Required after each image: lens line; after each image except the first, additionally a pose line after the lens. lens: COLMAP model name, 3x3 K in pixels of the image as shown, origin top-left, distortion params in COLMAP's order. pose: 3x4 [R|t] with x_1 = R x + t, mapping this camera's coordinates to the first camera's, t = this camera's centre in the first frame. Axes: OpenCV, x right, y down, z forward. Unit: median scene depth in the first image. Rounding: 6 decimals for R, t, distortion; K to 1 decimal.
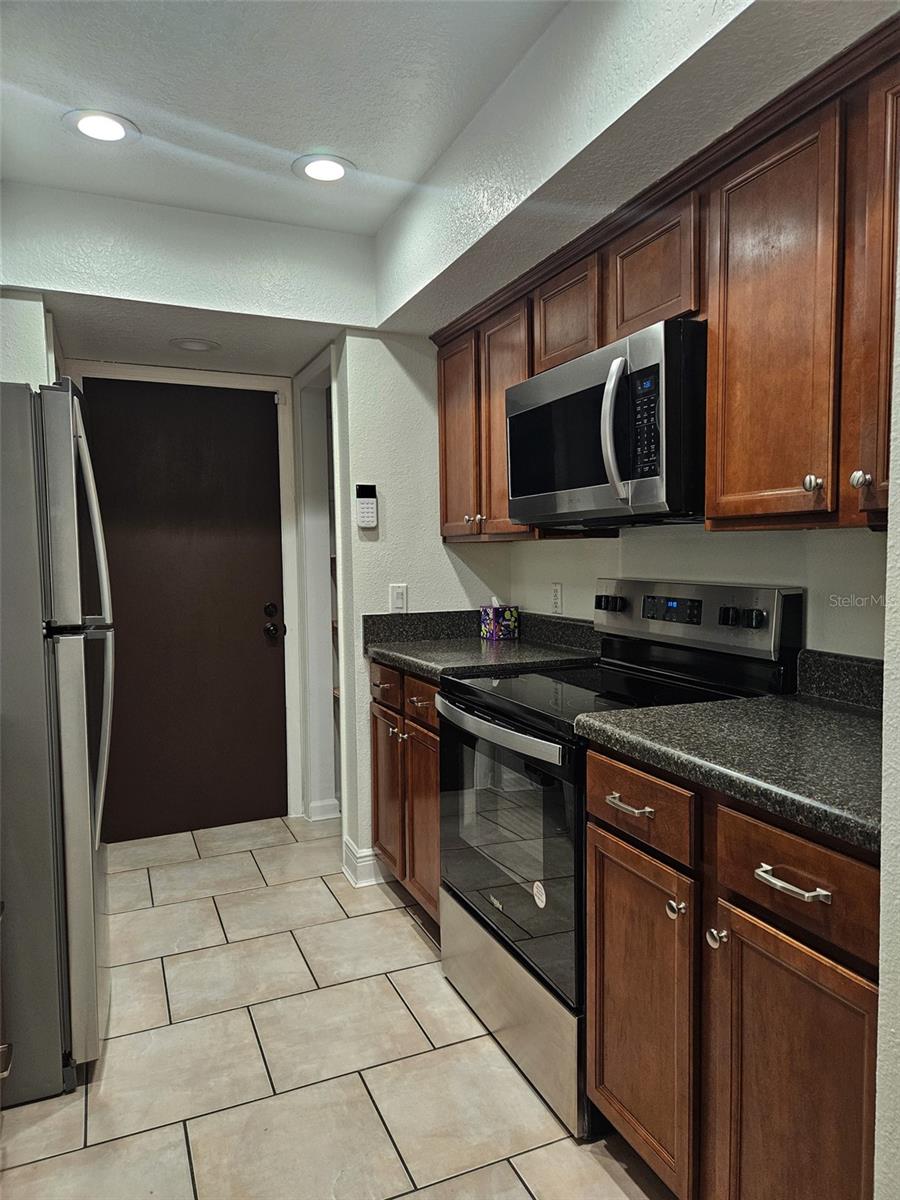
lens RADIAL K [[810.5, 0, 454.4], [0, 810.5, 601.8], [0, 0, 1]] dist [-0.001457, -0.002363]
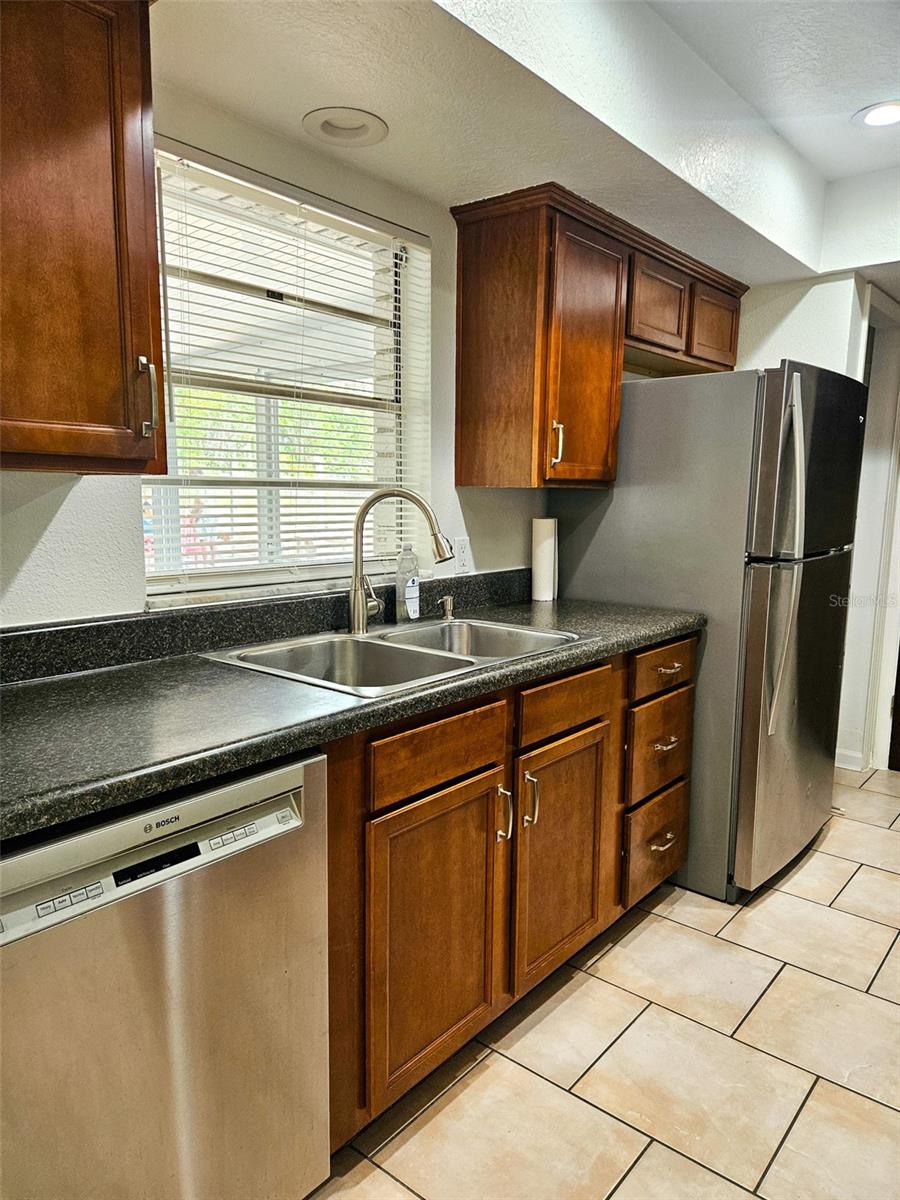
lens RADIAL K [[810.5, 0, 453.8], [0, 810.5, 602.1], [0, 0, 1]] dist [-0.001457, -0.002363]
pose [[0.435868, 0.140516, -0.888974, 0.469117], [-0.074314, 0.989983, 0.120046, -0.017417], [0.896937, 0.013739, 0.441944, -0.012195]]
